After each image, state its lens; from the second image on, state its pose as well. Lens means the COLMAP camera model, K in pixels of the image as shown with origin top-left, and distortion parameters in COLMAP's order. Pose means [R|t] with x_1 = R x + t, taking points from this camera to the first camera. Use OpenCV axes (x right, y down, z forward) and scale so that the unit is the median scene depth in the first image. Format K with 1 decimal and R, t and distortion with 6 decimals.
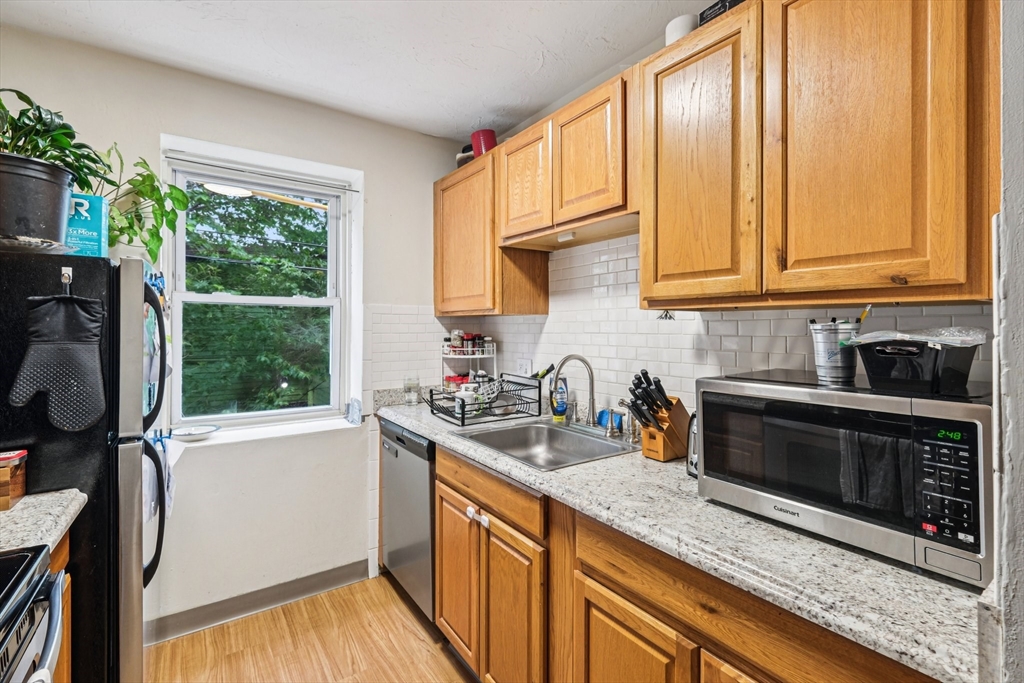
lens RADIAL K [[467.5, 0, 506.2], [0, 467.5, 326.3], [0, 0, 1]] dist [-0.000187, 0.000013]
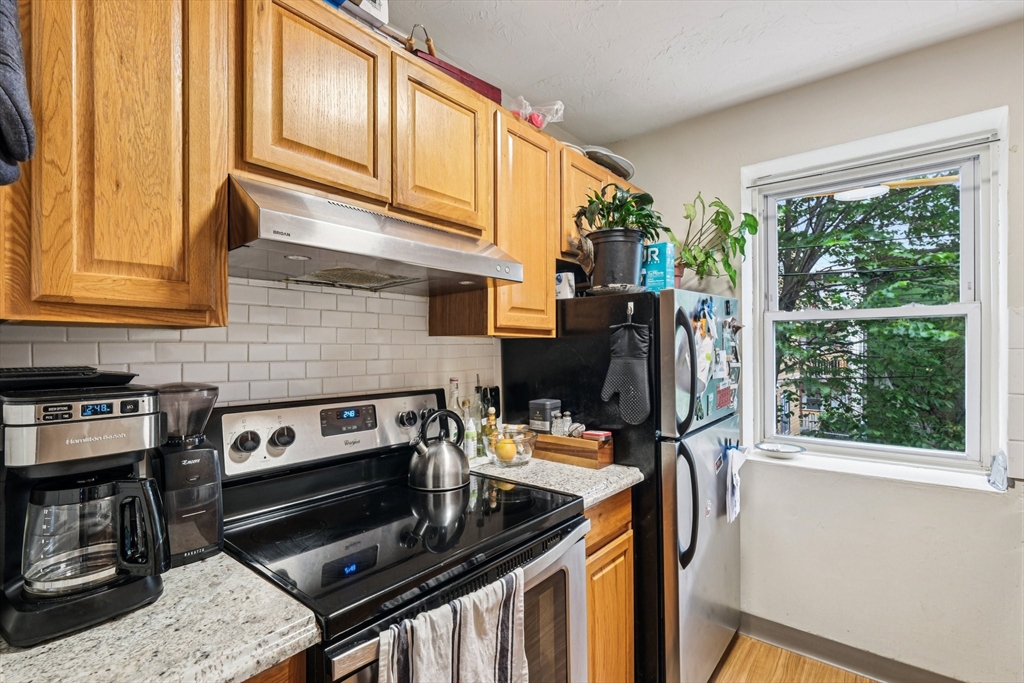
lens RADIAL K [[467.5, 0, 511.3], [0, 467.5, 347.4], [0, 0, 1]] dist [-0.000187, 0.000013]
pose [[0.277545, -0.005536, -0.960697, 0.237232], [0.011515, 0.999931, -0.002435, 0.003070], [0.960643, -0.010387, 0.277590, 0.266004]]
